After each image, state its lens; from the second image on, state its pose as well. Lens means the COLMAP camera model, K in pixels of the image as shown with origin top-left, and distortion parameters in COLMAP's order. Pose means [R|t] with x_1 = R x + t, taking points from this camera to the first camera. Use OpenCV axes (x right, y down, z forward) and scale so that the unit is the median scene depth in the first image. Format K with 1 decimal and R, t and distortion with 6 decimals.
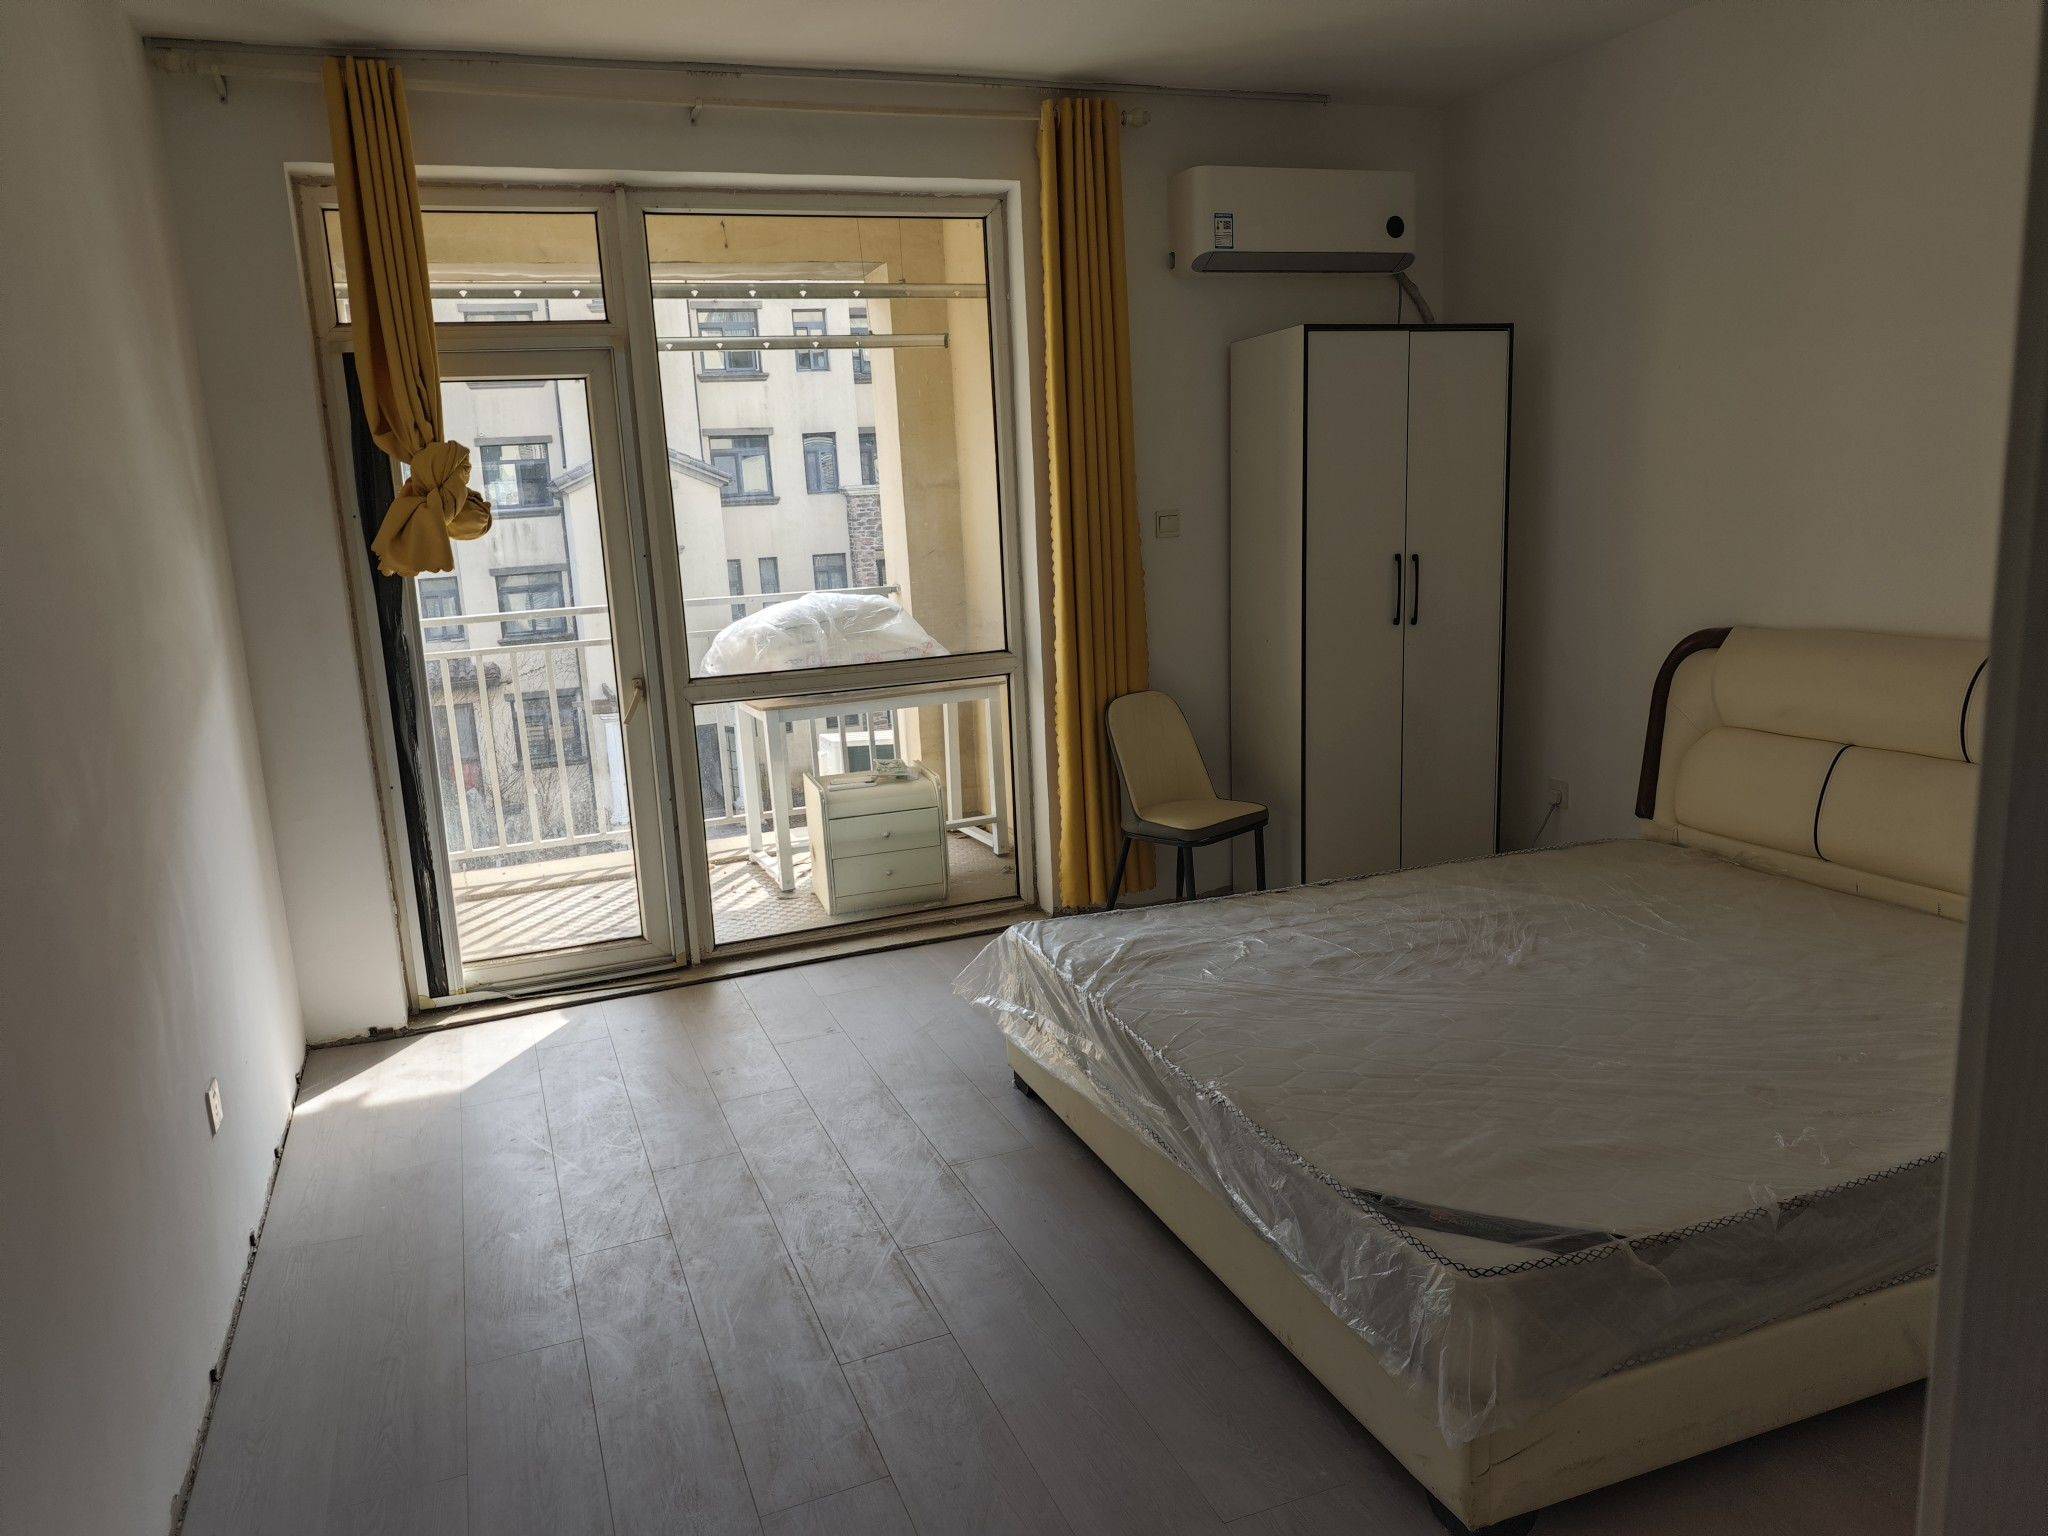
lens RADIAL K [[1469.1, 0, 1015.6], [0, 1469.1, 828.0], [0, 0, 1]] dist [0.143230, -0.340223]
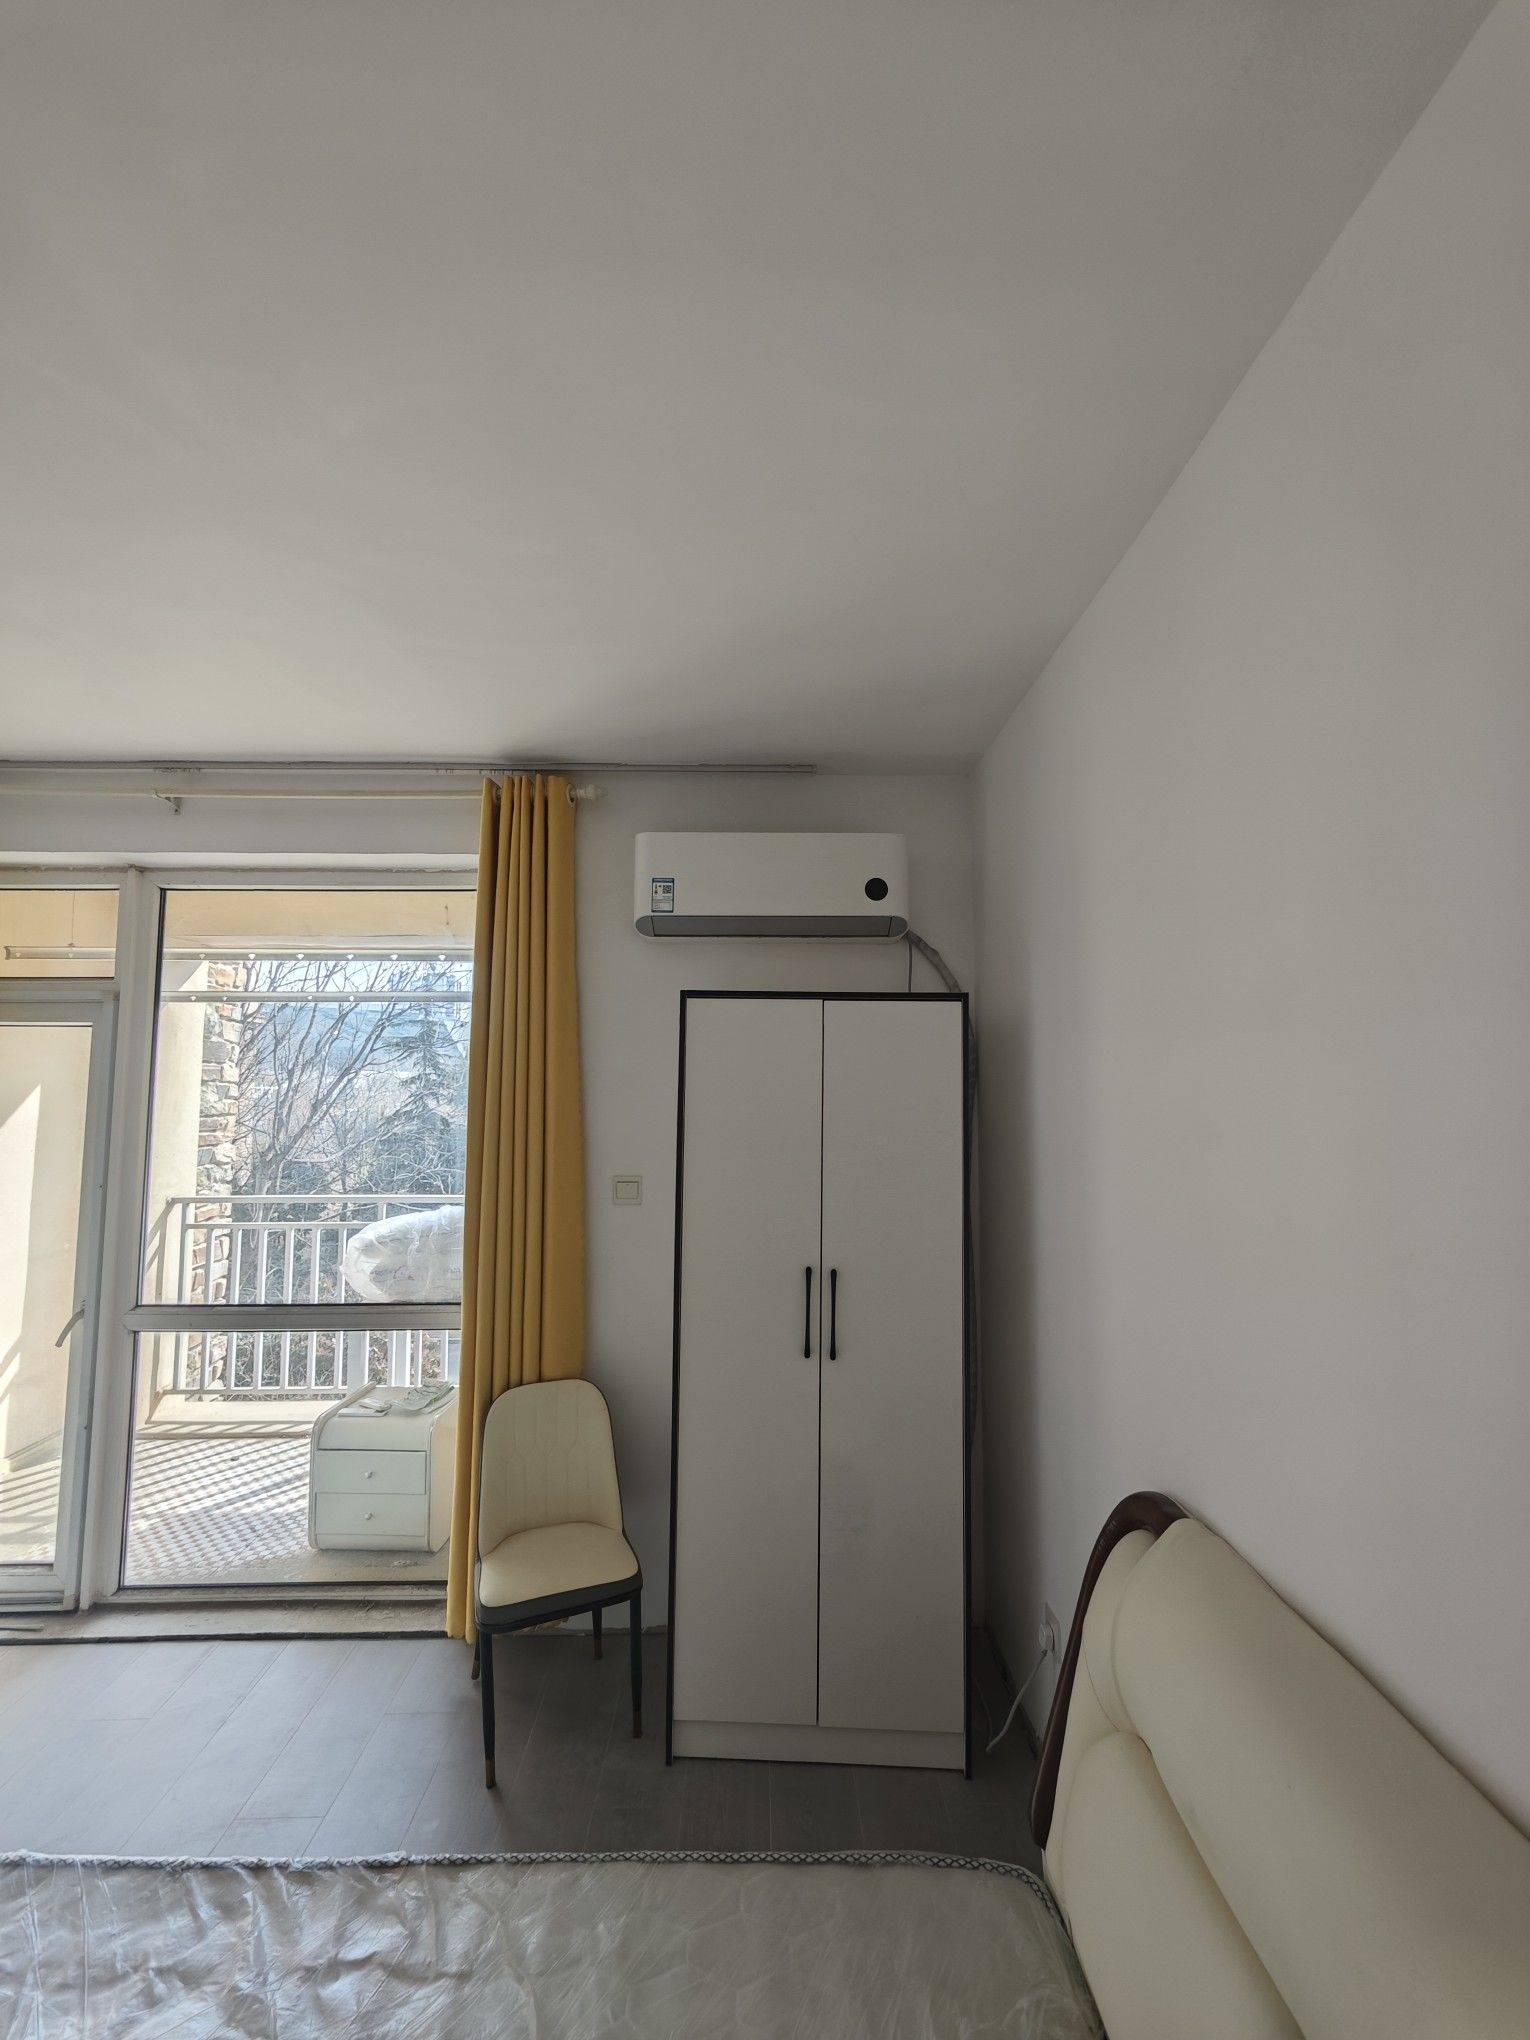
lens RADIAL K [[884.2, 0, 765.0], [0, 884.2, 1020.0], [0, 0, 1]] dist [-0.002801, 0.000105]
pose [[0.935790, 0.027275, -0.351502, 0.396202], [-0.123139, 0.959499, -0.253376, -0.188239], [0.330355, 0.280390, 0.901247, 0.532261]]
